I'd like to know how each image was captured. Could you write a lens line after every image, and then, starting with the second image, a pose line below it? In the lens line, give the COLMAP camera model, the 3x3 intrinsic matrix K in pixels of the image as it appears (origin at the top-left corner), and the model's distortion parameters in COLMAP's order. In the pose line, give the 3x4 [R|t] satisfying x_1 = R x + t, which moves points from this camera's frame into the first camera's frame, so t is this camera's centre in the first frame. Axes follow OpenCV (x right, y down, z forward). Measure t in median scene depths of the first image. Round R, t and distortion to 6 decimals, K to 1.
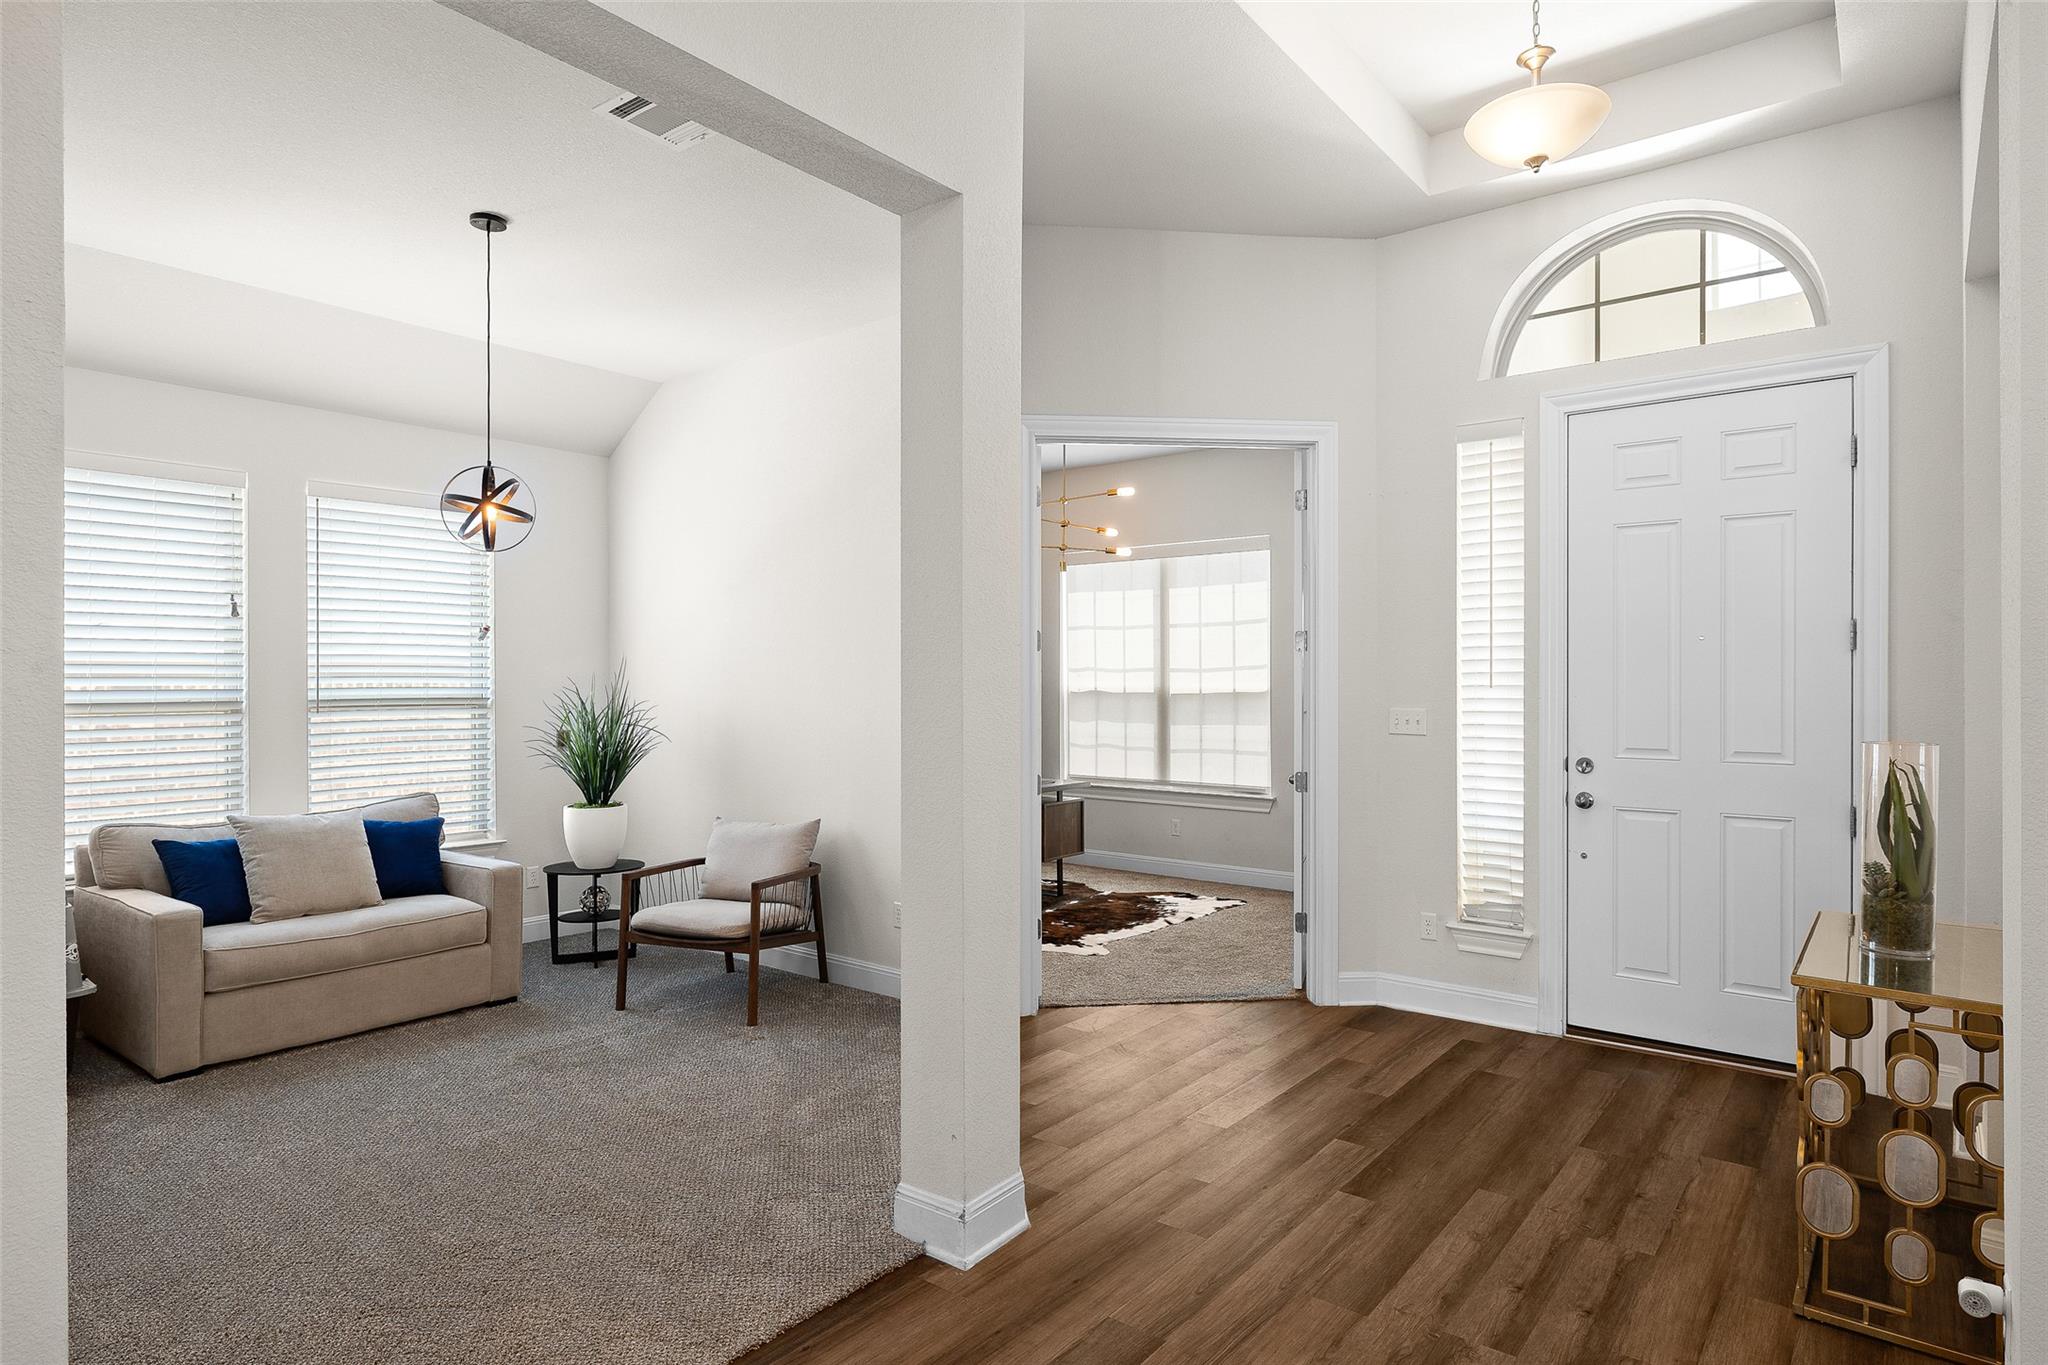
lens RADIAL K [[1095.1, 0, 1022.9], [0, 1095.1, 684.4], [0, 0, 1]] dist [-0.000677, -0.003432]
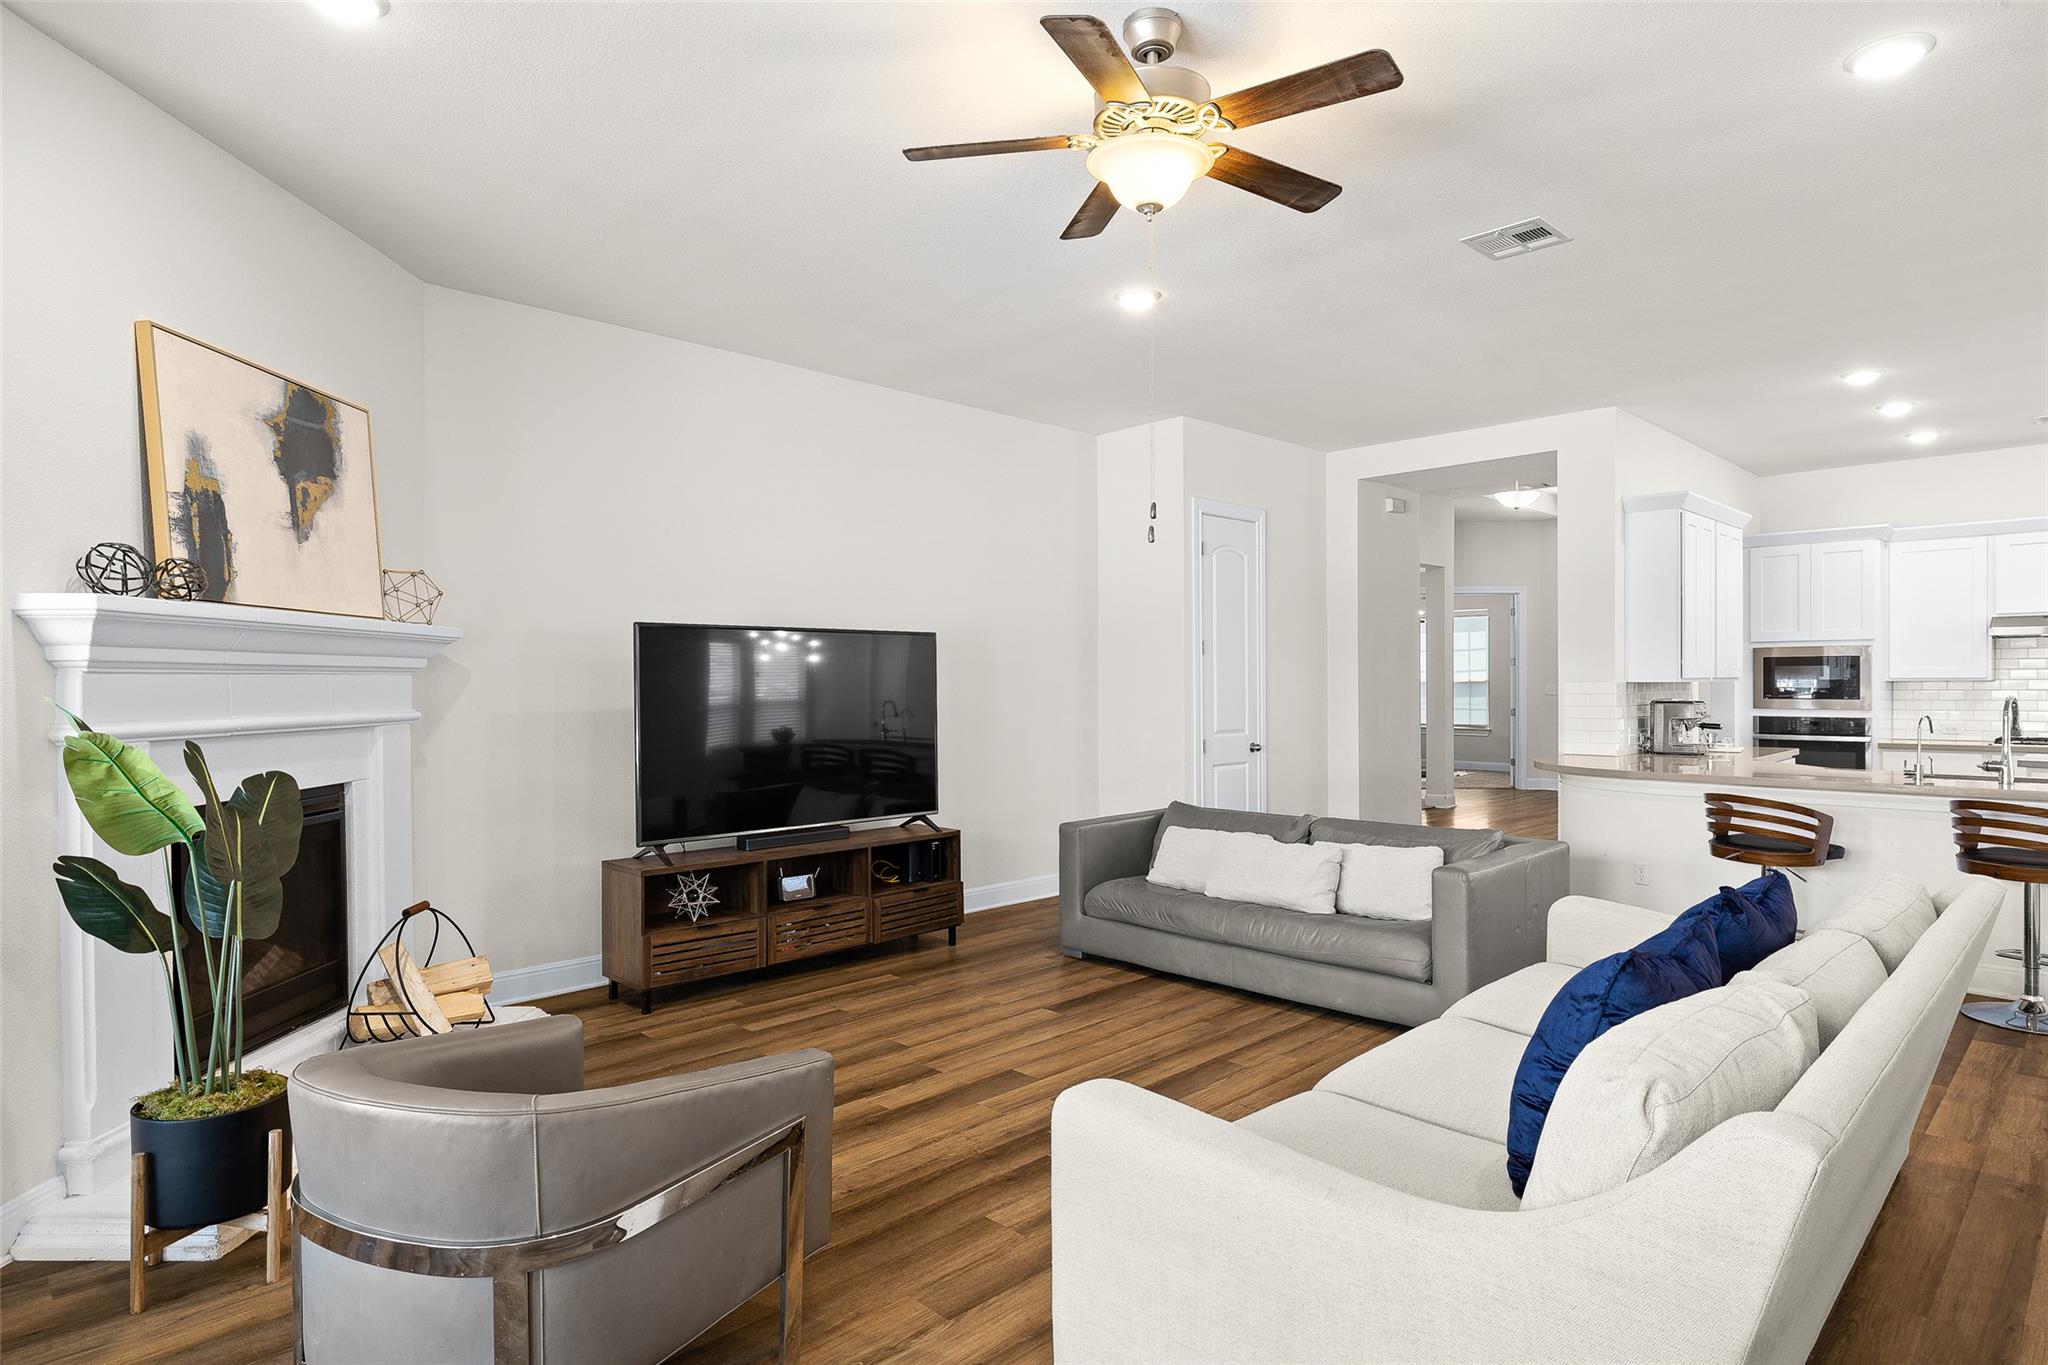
lens RADIAL K [[1095.1, 0, 1022.7], [0, 1095.1, 688.9], [0, 0, 1]] dist [-0.000677, -0.003432]
pose [[0.995288, -0.002082, -0.096942, -0.785203], [0.003117, 0.999940, 0.010529, -0.003789], [0.096914, -0.010782, 0.995234, -2.074193]]
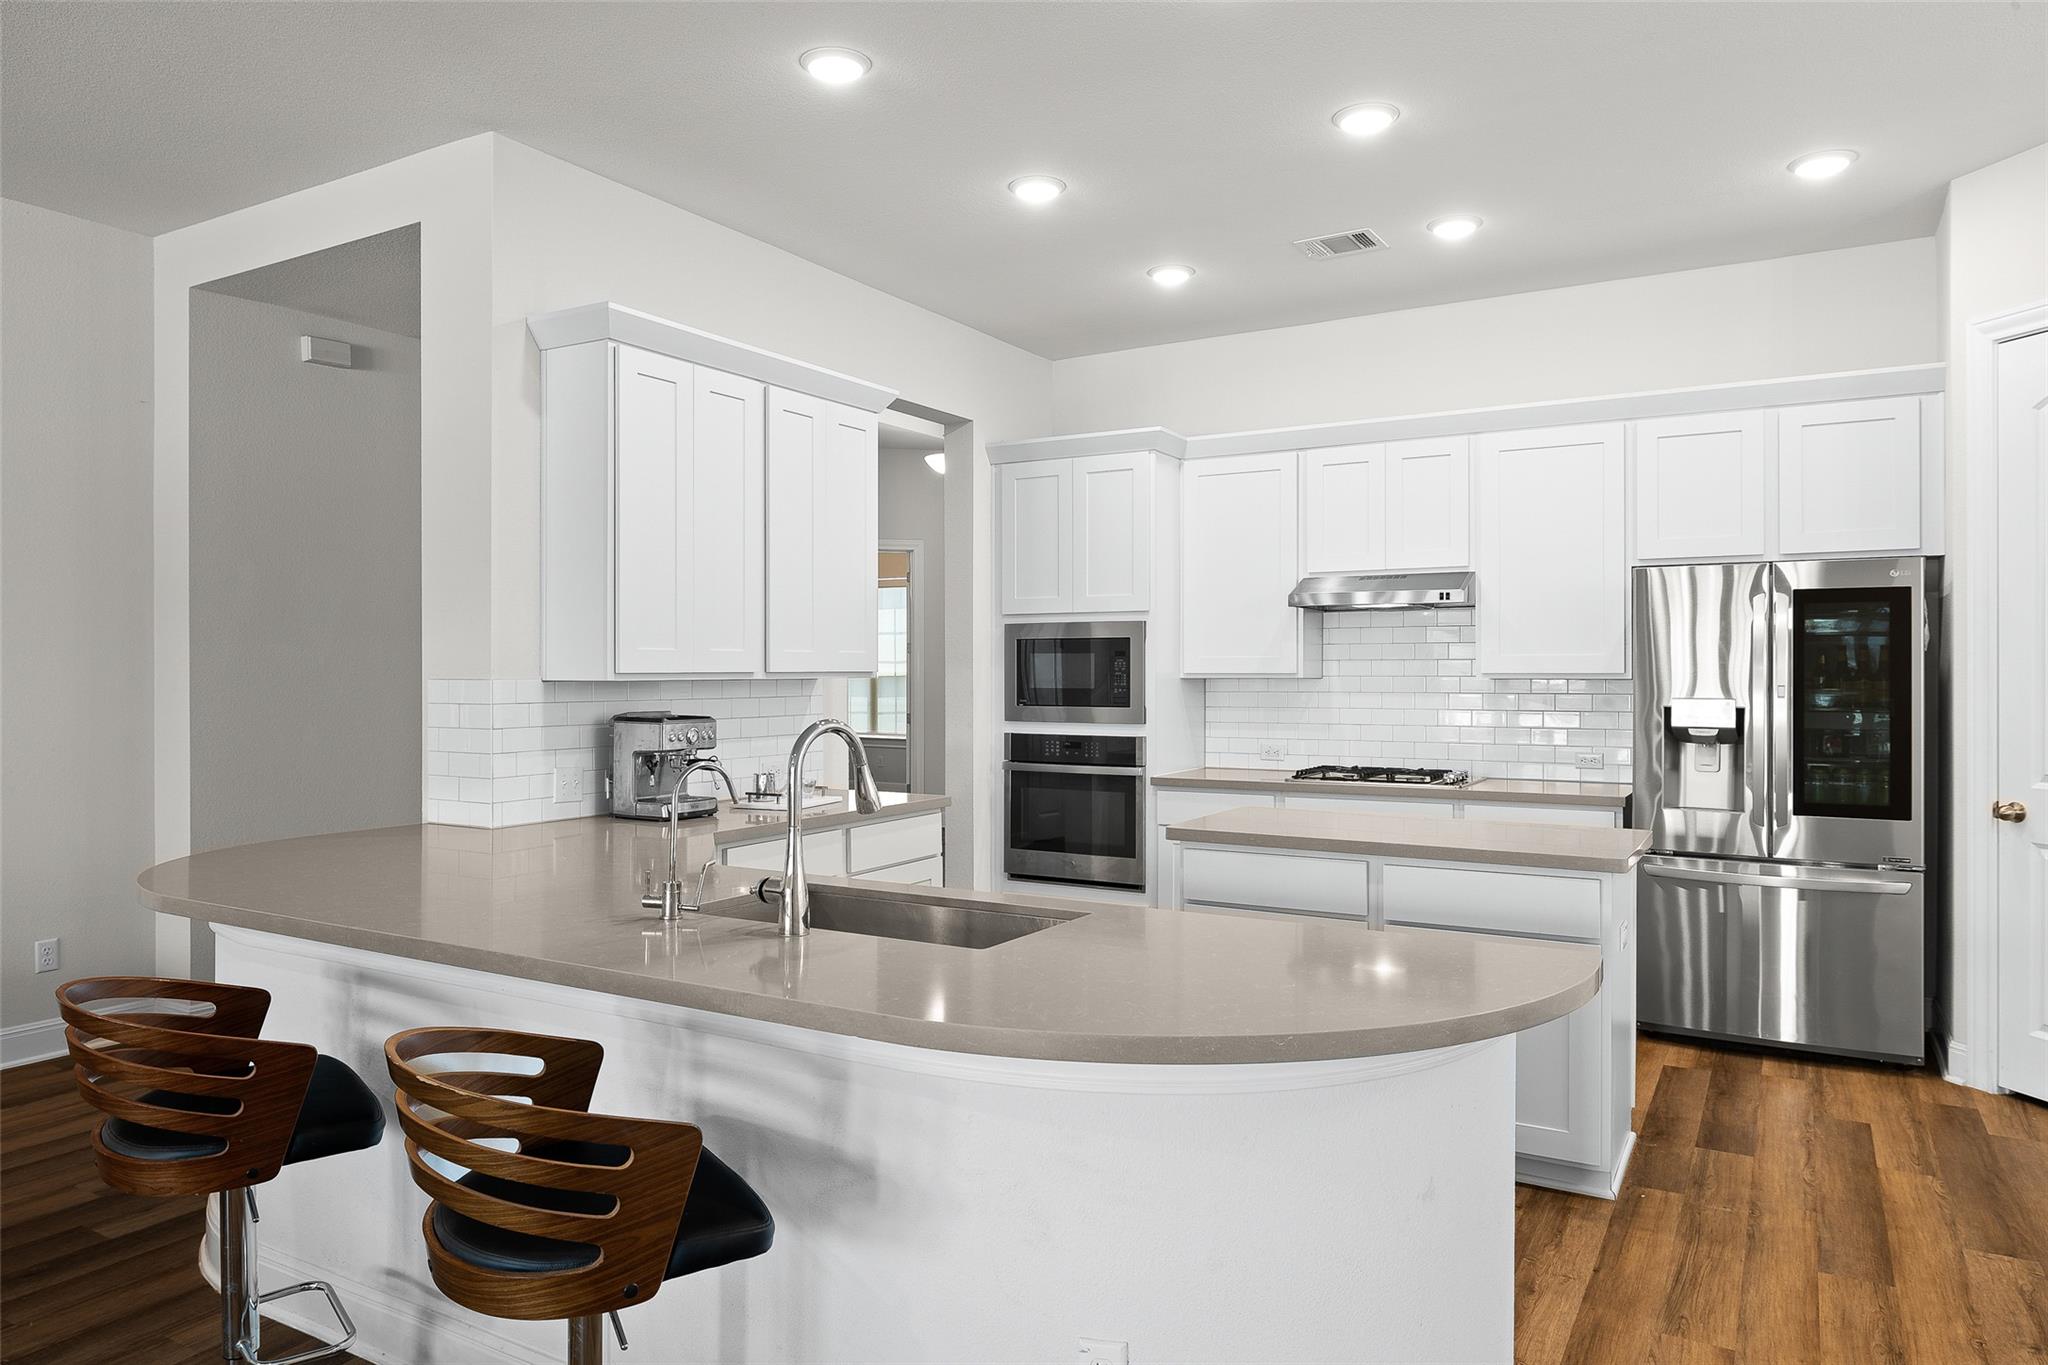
lens RADIAL K [[1321.1, 0, 1015.8], [0, 1321.1, 666.1], [0, 0, 1]] dist [-0.003013, 0.005405]
pose [[0.987036, 0.001331, 0.160495, 0.079395], [-0.001266, 0.999999, -0.000508, -0.004604], [-0.160495, 0.000298, 0.987037, -1.462864]]
